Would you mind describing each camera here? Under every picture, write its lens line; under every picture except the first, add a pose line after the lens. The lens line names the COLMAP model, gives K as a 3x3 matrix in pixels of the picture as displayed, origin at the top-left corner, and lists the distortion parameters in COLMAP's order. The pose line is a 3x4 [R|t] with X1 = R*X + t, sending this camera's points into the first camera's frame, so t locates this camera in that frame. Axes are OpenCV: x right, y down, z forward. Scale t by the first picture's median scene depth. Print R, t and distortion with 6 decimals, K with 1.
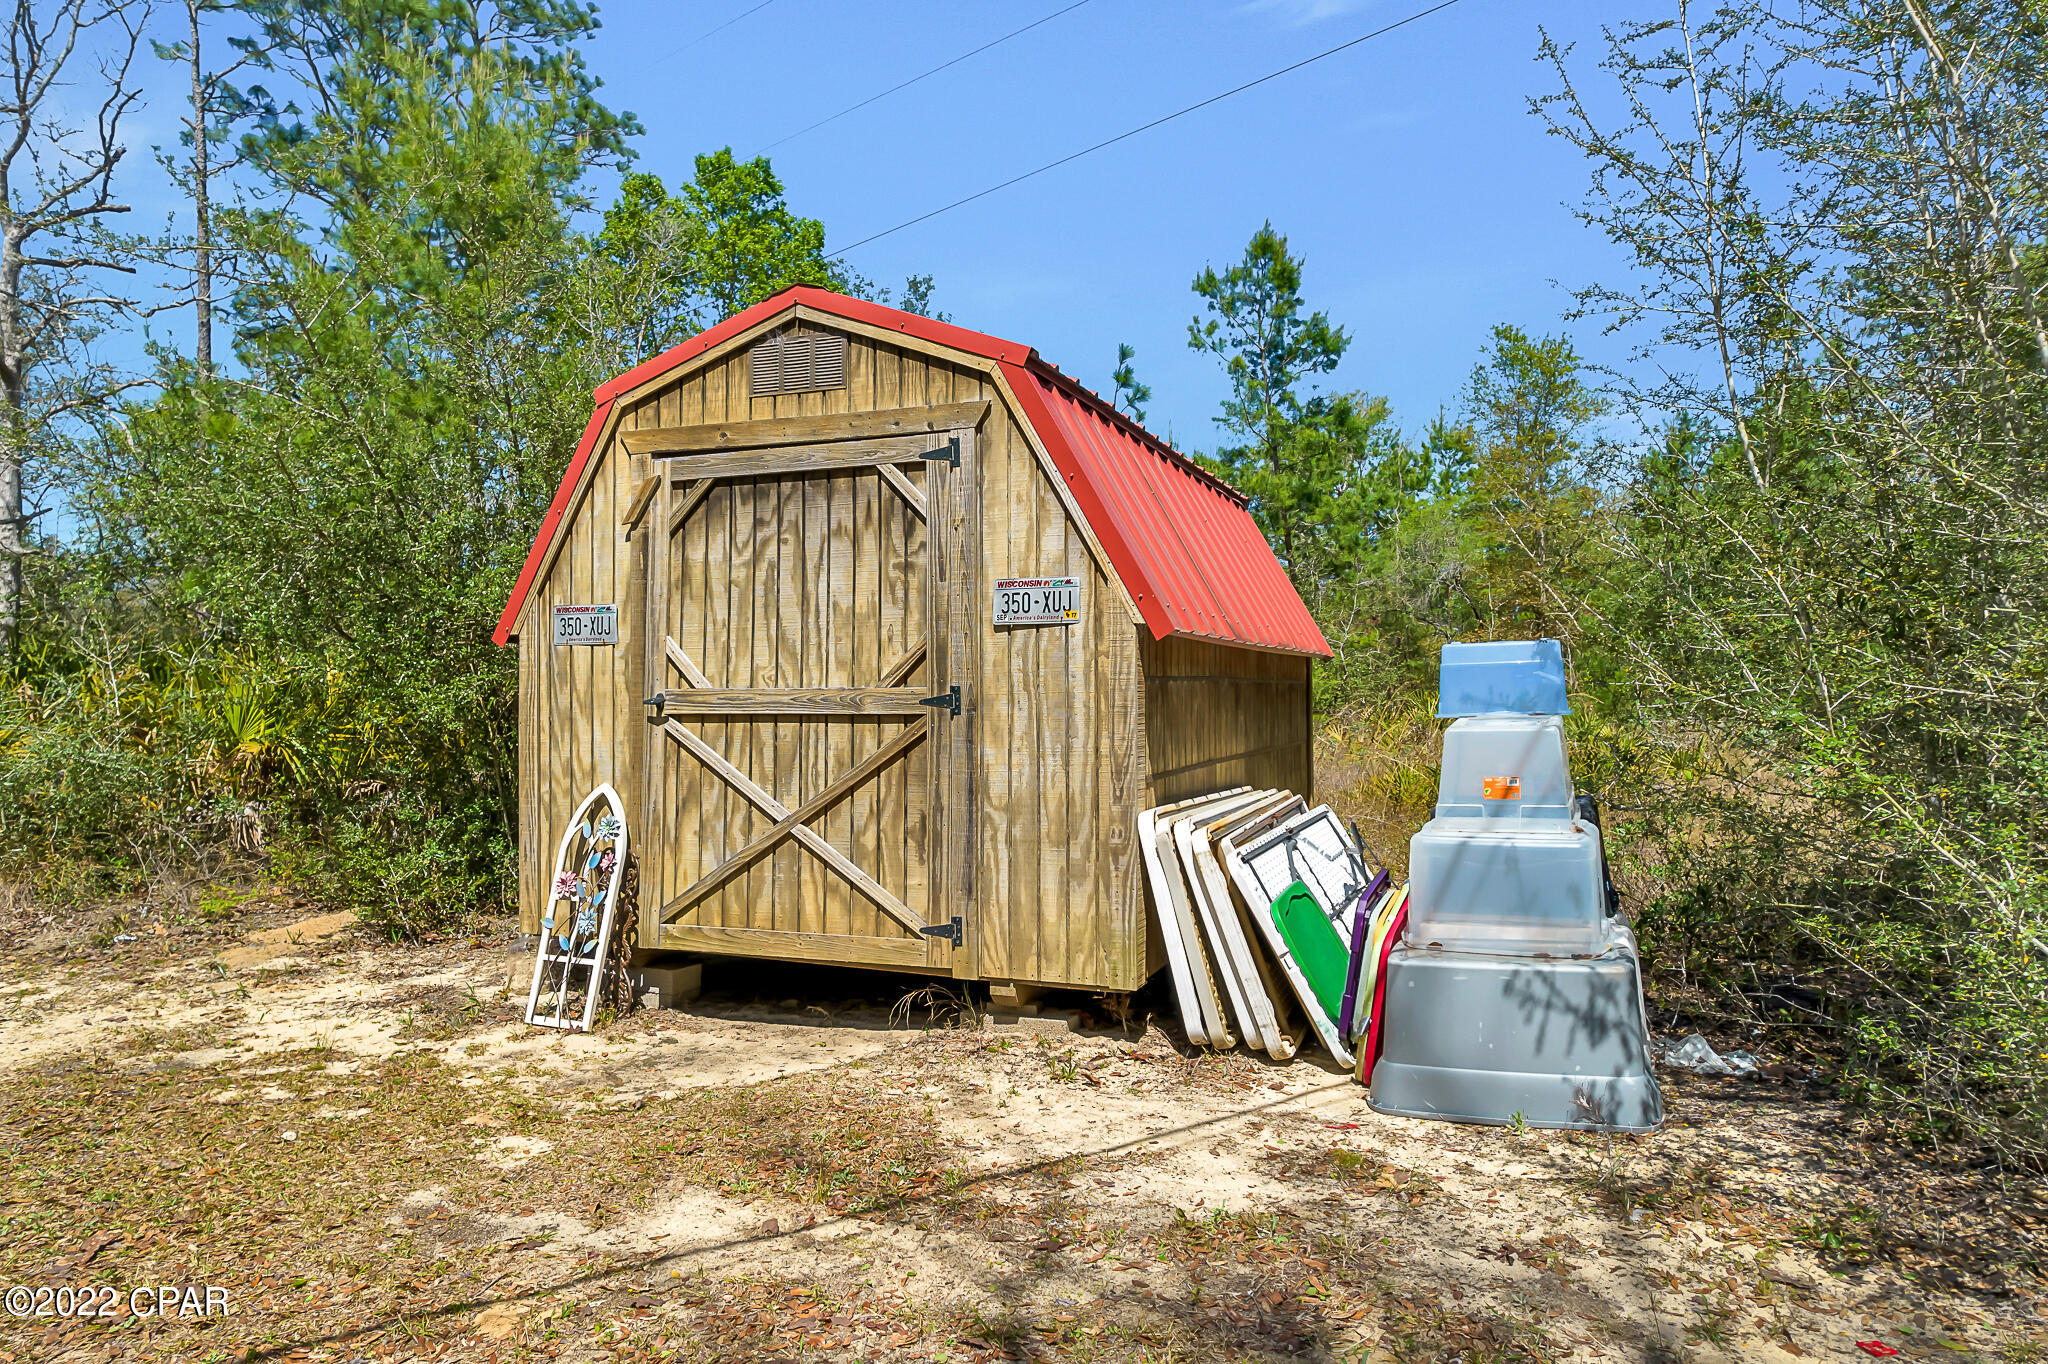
lens RADIAL K [[1316.4, 0, 1020.4], [0, 1316.4, 691.3], [0, 0, 1]] dist [-0.067138, 0.061529]
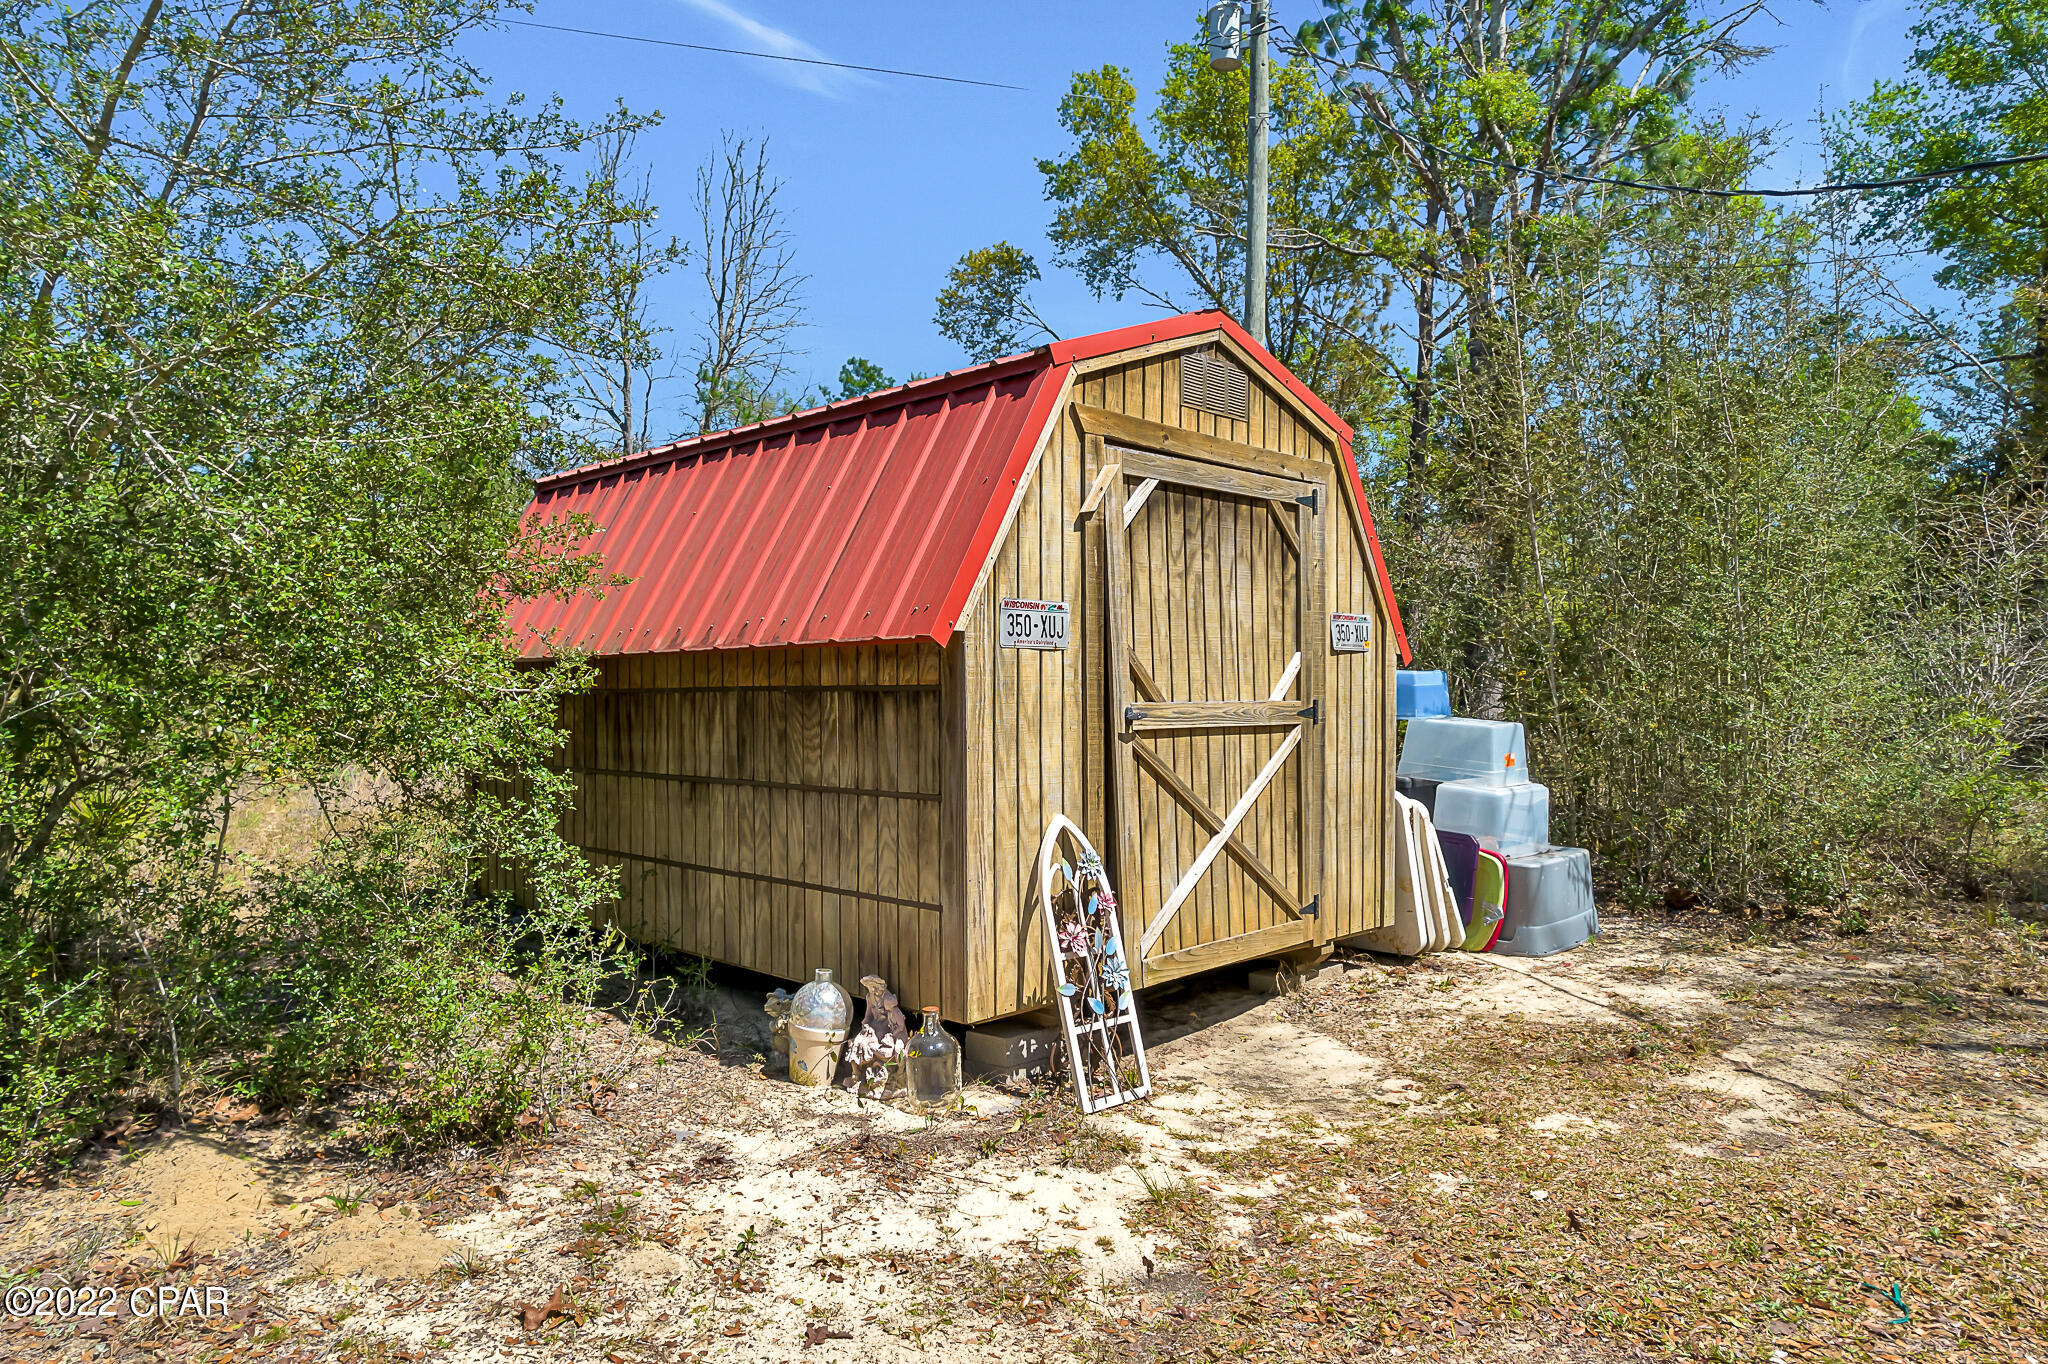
lens RADIAL K [[1316.4, 0, 1022.3], [0, 1316.4, 680.8], [0, 0, 1]] dist [-0.067138, 0.061529]
pose [[0.408550, 0.010109, 0.912680, -1.167547], [-0.004013, 0.999949, -0.009280, -0.008307], [-0.912727, 0.000129, 0.408569, 0.717022]]
